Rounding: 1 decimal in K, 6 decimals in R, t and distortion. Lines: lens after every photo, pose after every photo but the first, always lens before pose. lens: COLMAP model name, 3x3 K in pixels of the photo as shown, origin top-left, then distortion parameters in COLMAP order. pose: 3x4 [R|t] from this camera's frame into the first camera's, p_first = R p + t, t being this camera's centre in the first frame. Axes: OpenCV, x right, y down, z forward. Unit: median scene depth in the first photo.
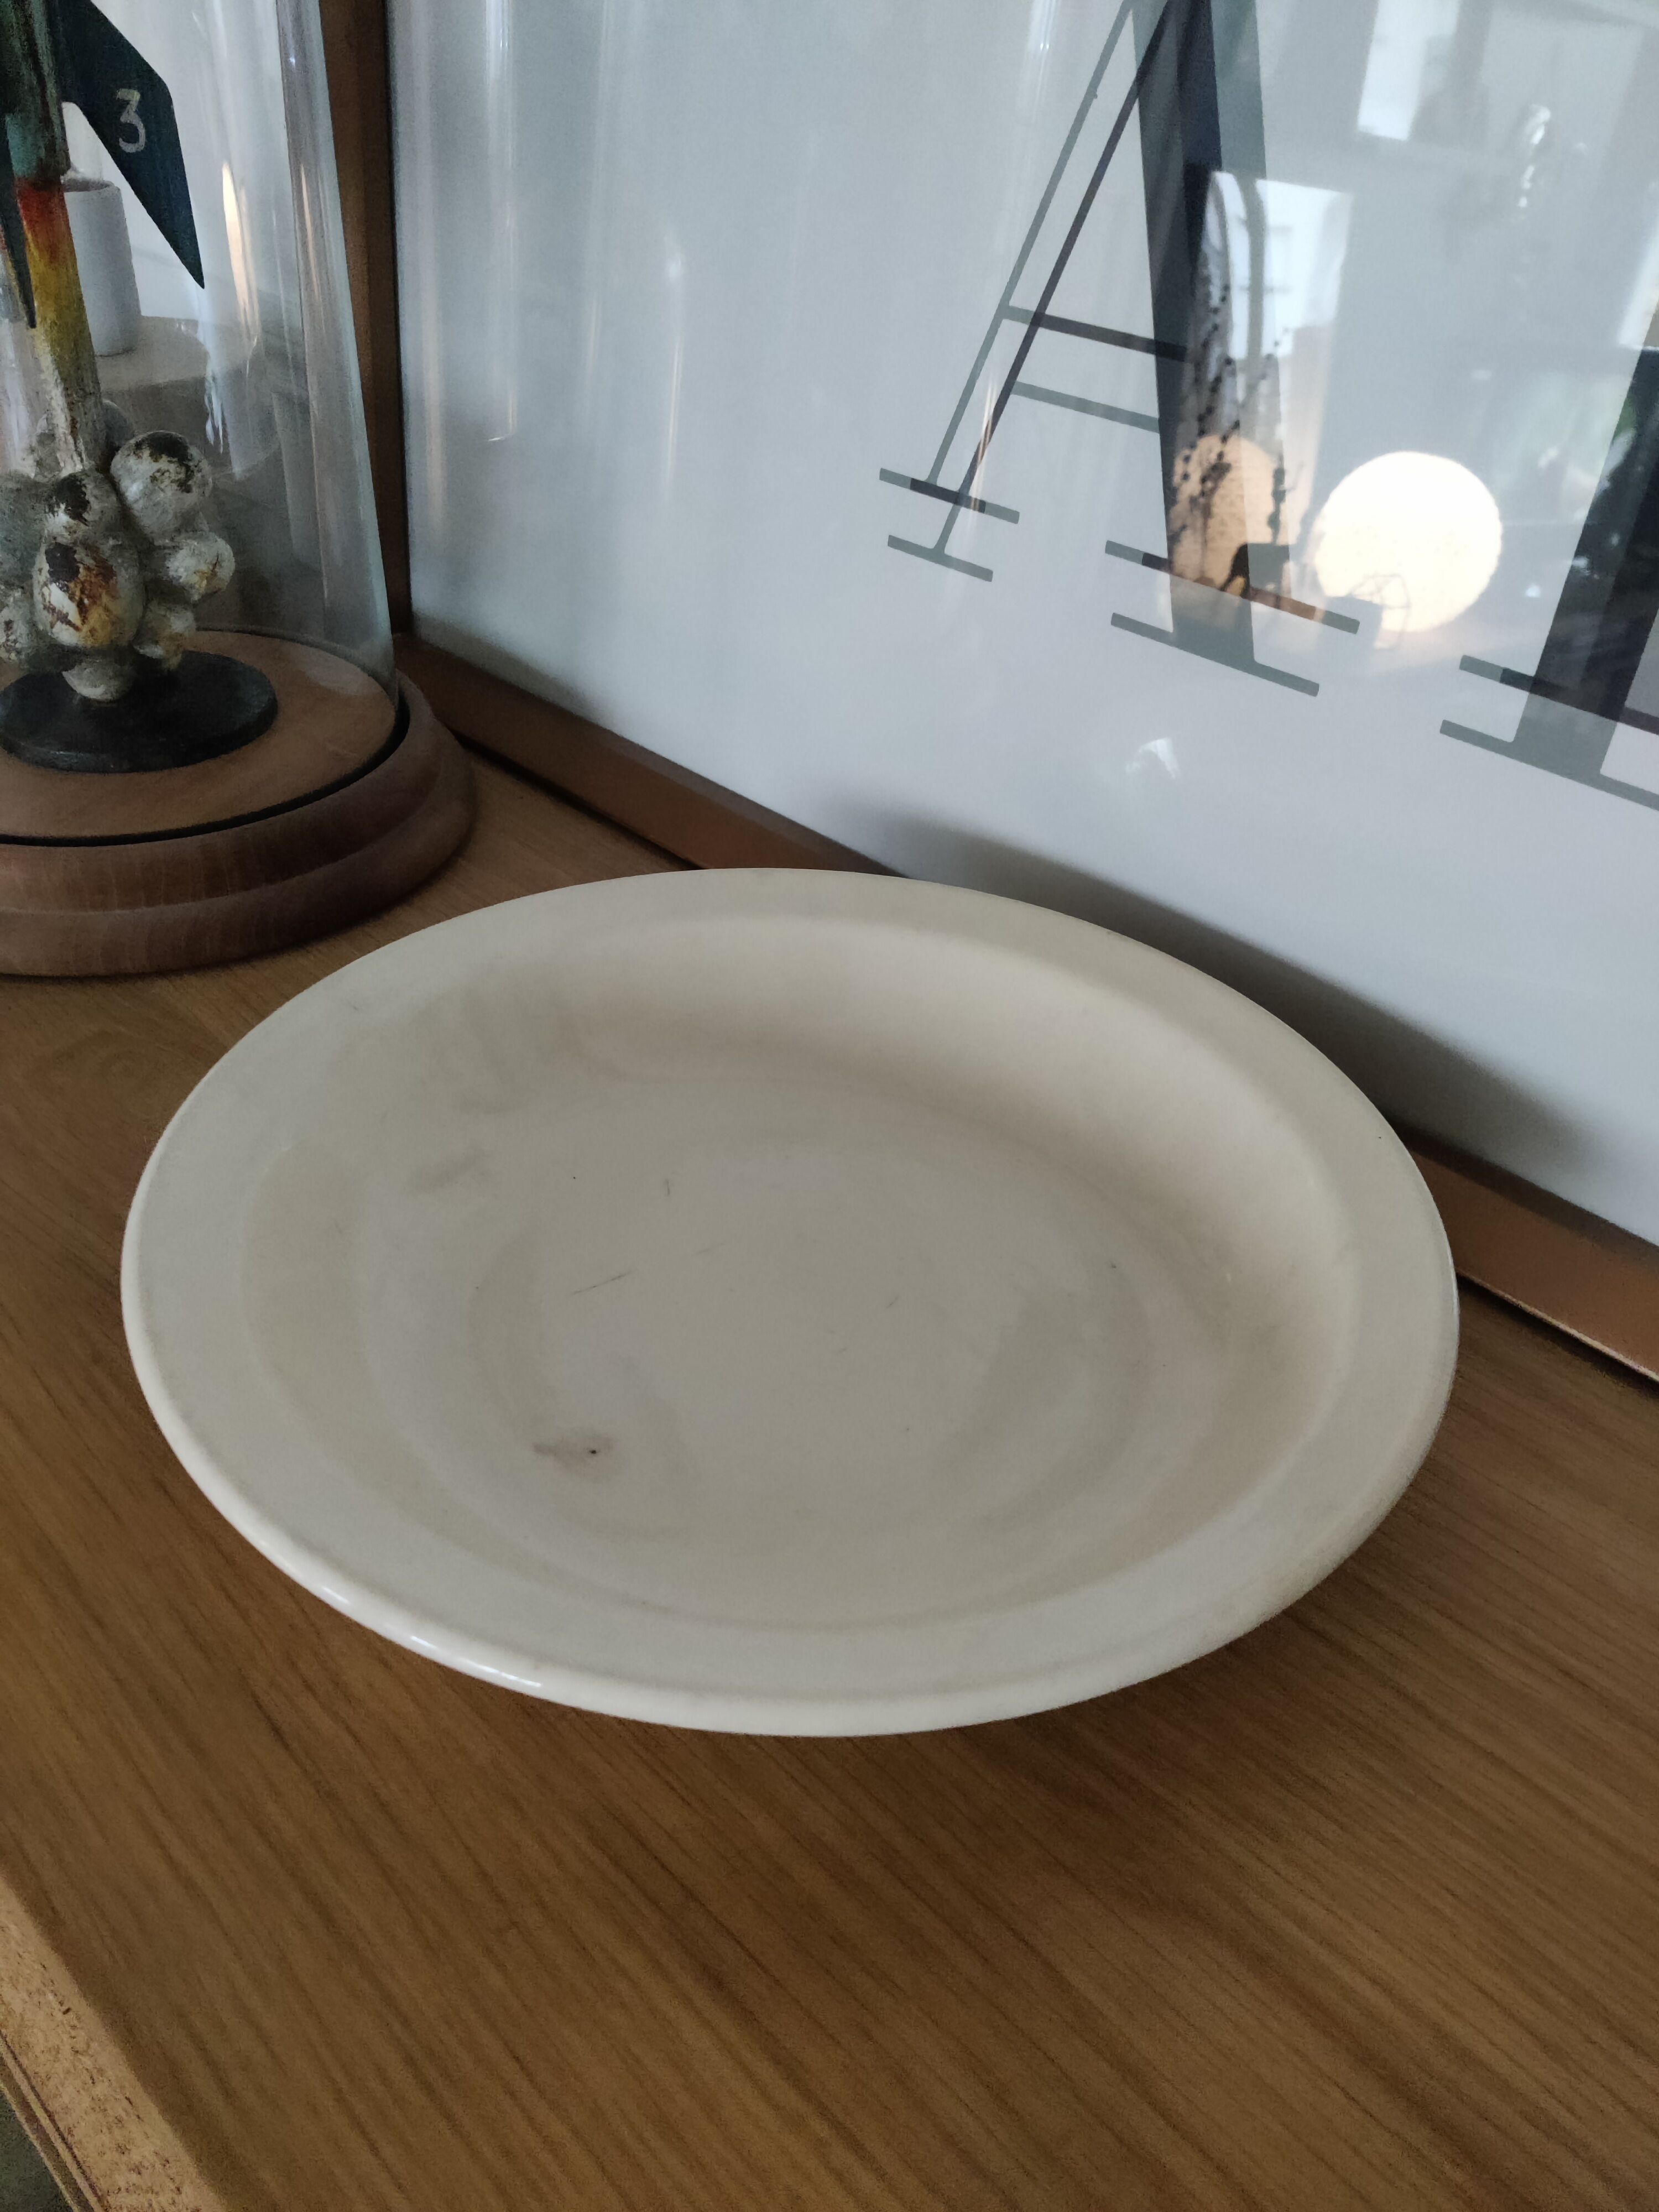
lens RADIAL K [[1732.2, 0, 704.6], [0, 1732.2, 1136.0], [0, 0, 1]] dist [-0.013022, -0.002574]
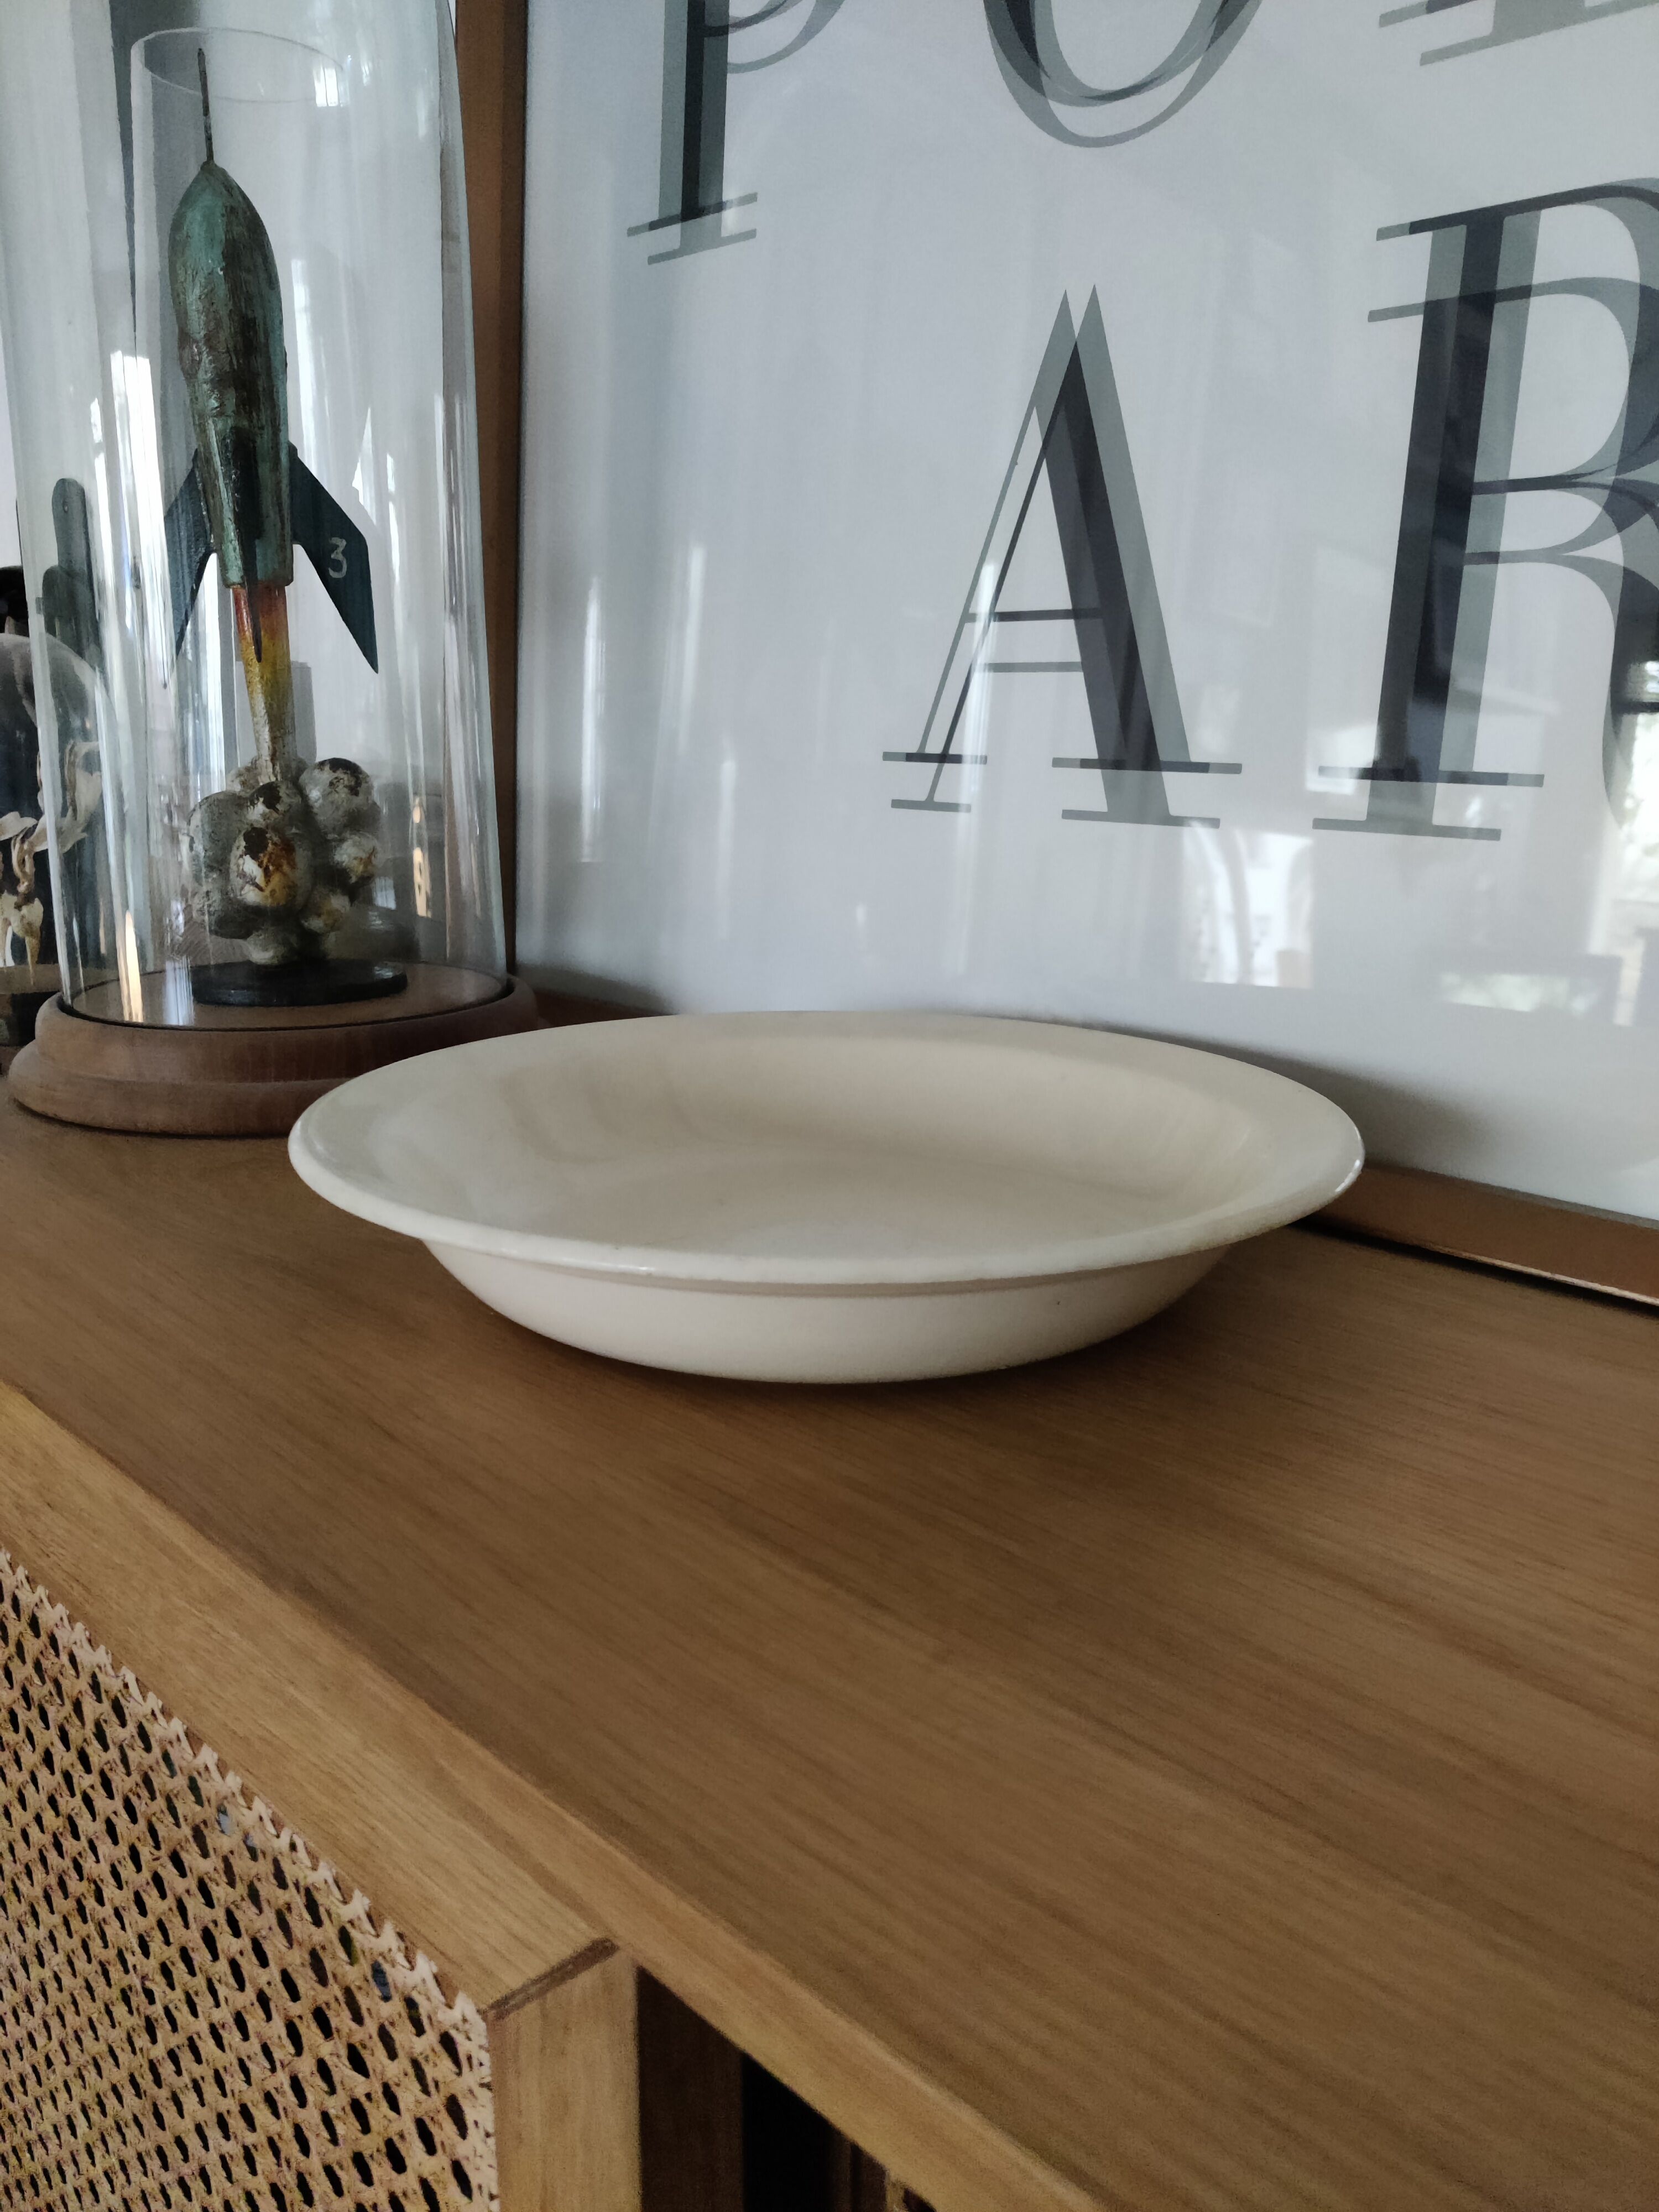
lens RADIAL K [[1675.6, 0, 709.5], [0, 1675.6, 1106.9], [0, 0, 1]] dist [-0.007234, -0.002541]
pose [[0.999550, -0.008218, -0.028851, 0.003859], [-0.003198, 0.927074, -0.374866, 0.323707], [0.029827, 0.374789, 0.926630, -0.082077]]
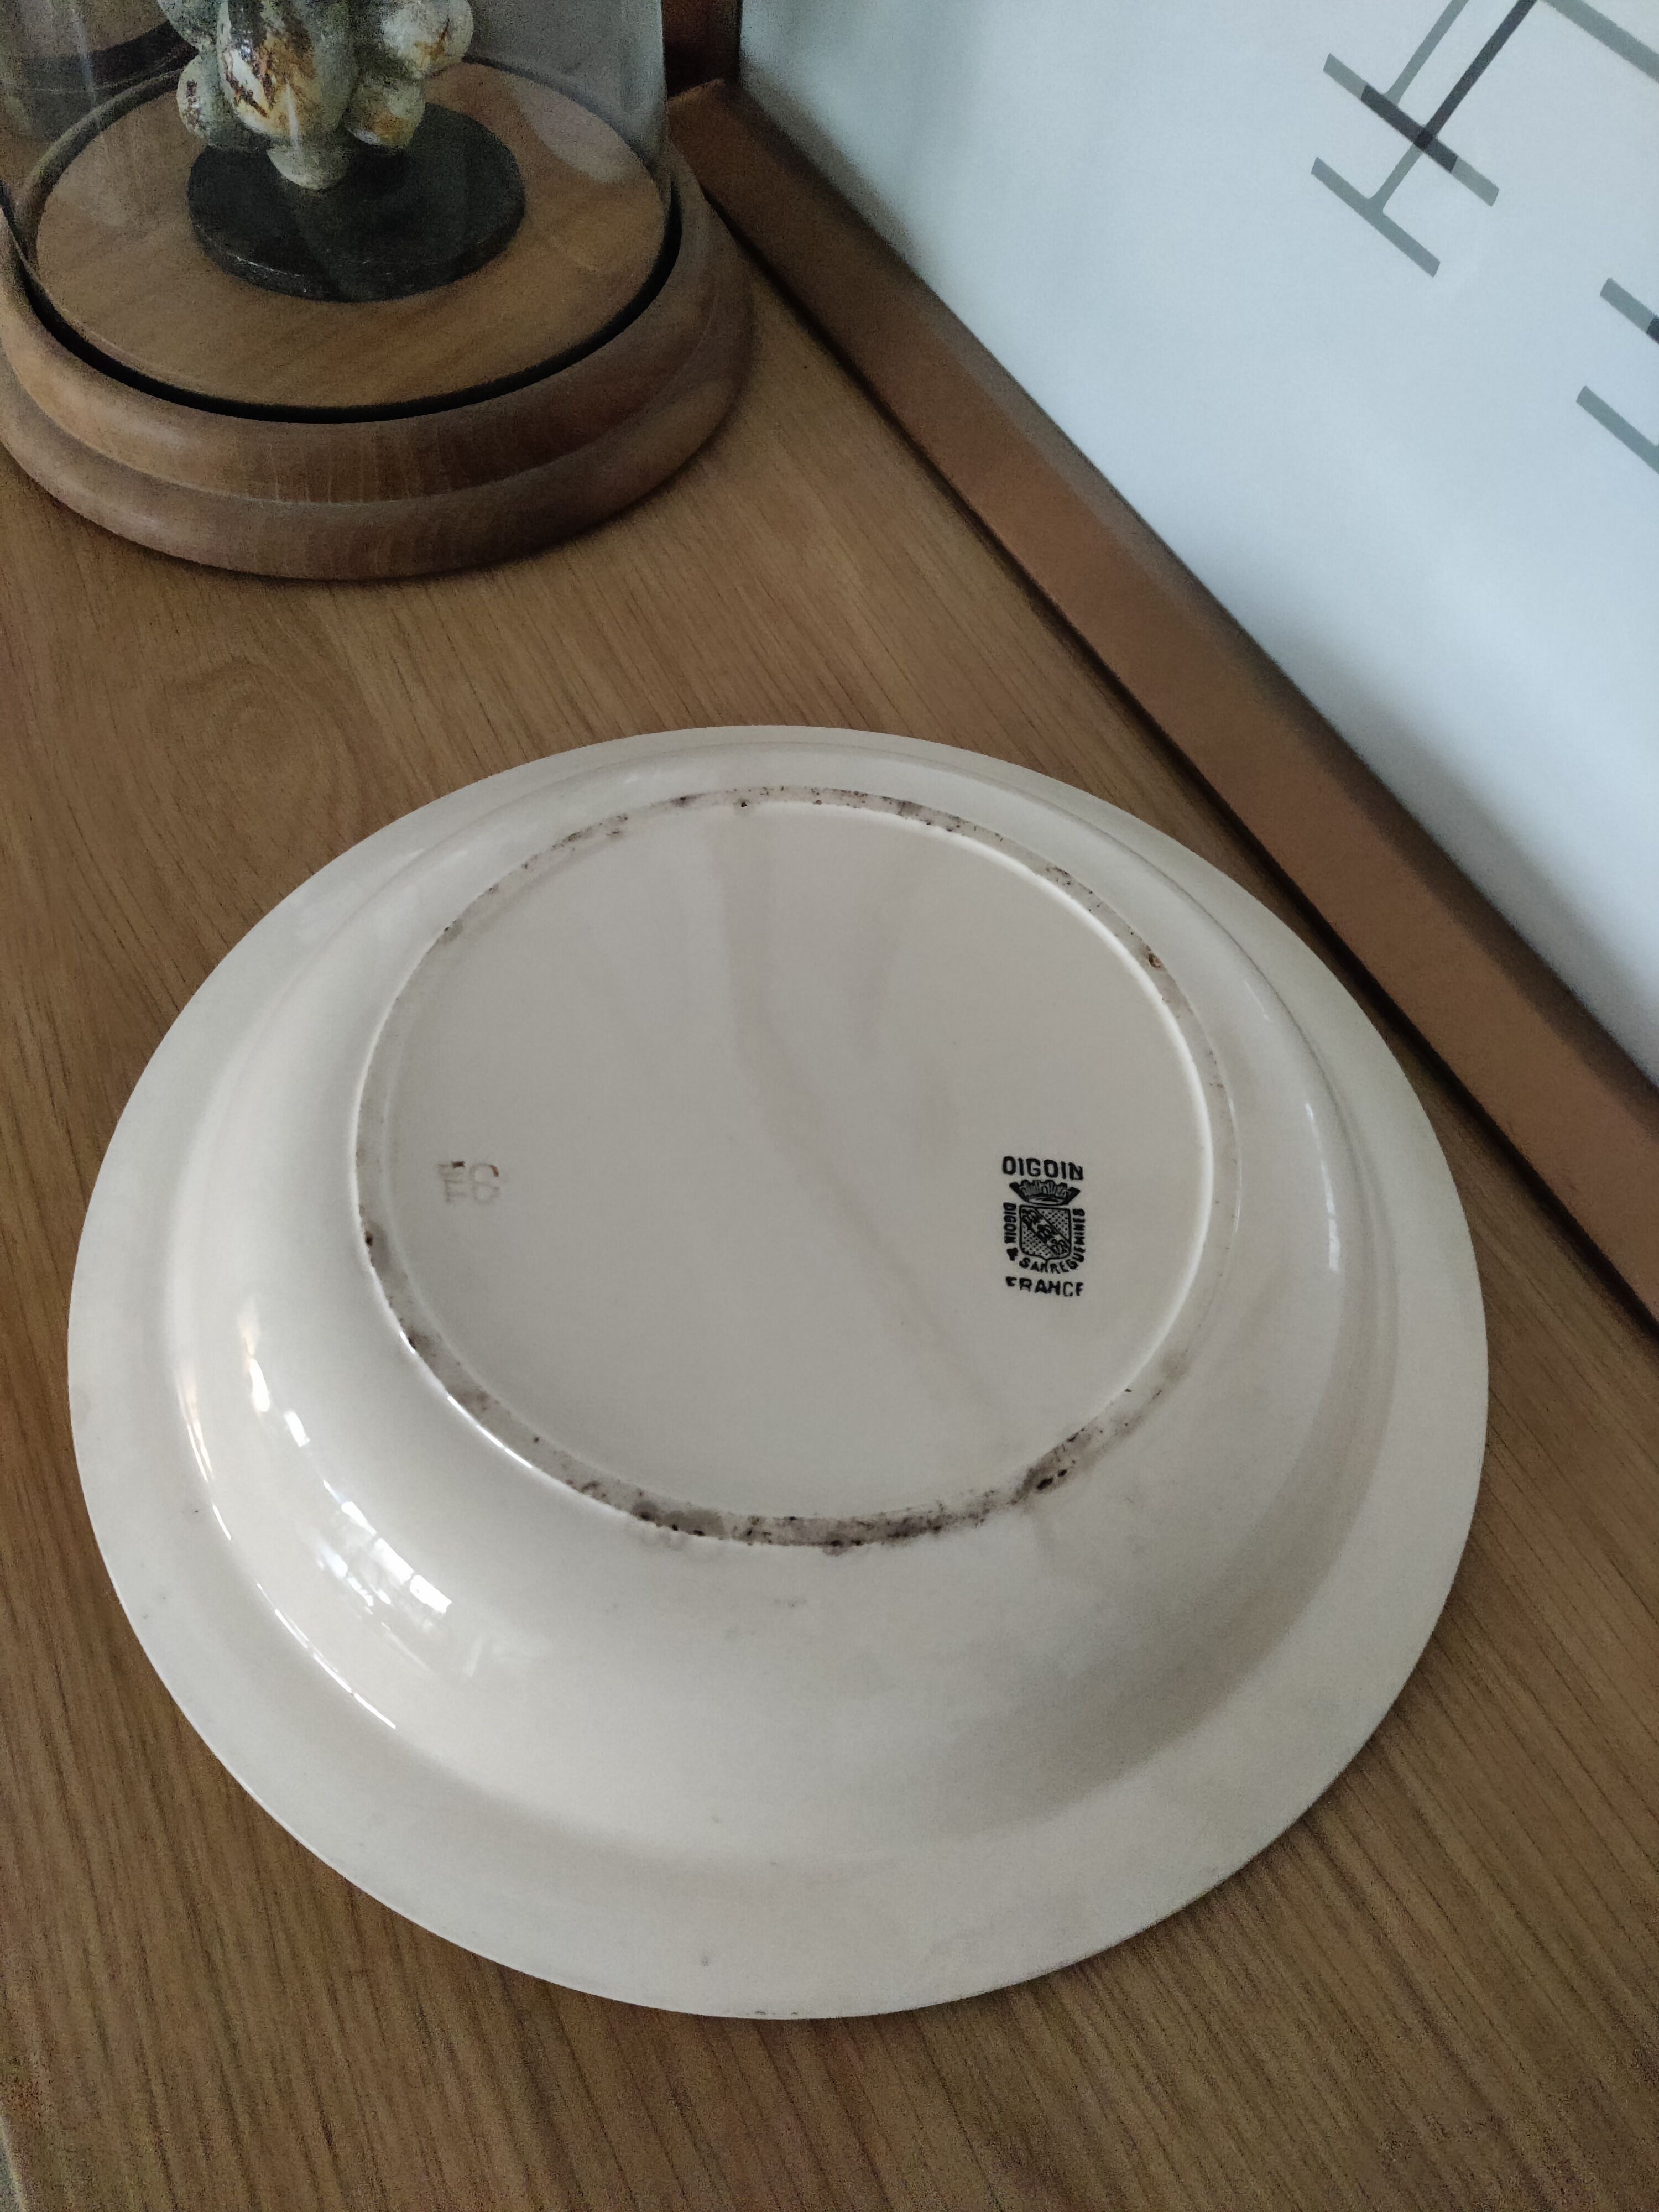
lens RADIAL K [[1675.6, 0, 709.5], [0, 1675.6, 1106.9], [0, 0, 1]] dist [-0.007234, -0.002541]
pose [[0.962474, 0.230558, -0.143132, 0.052626], [-0.163148, 0.913078, 0.373727, -0.198130], [0.216856, -0.336351, 0.916428, 0.183261]]
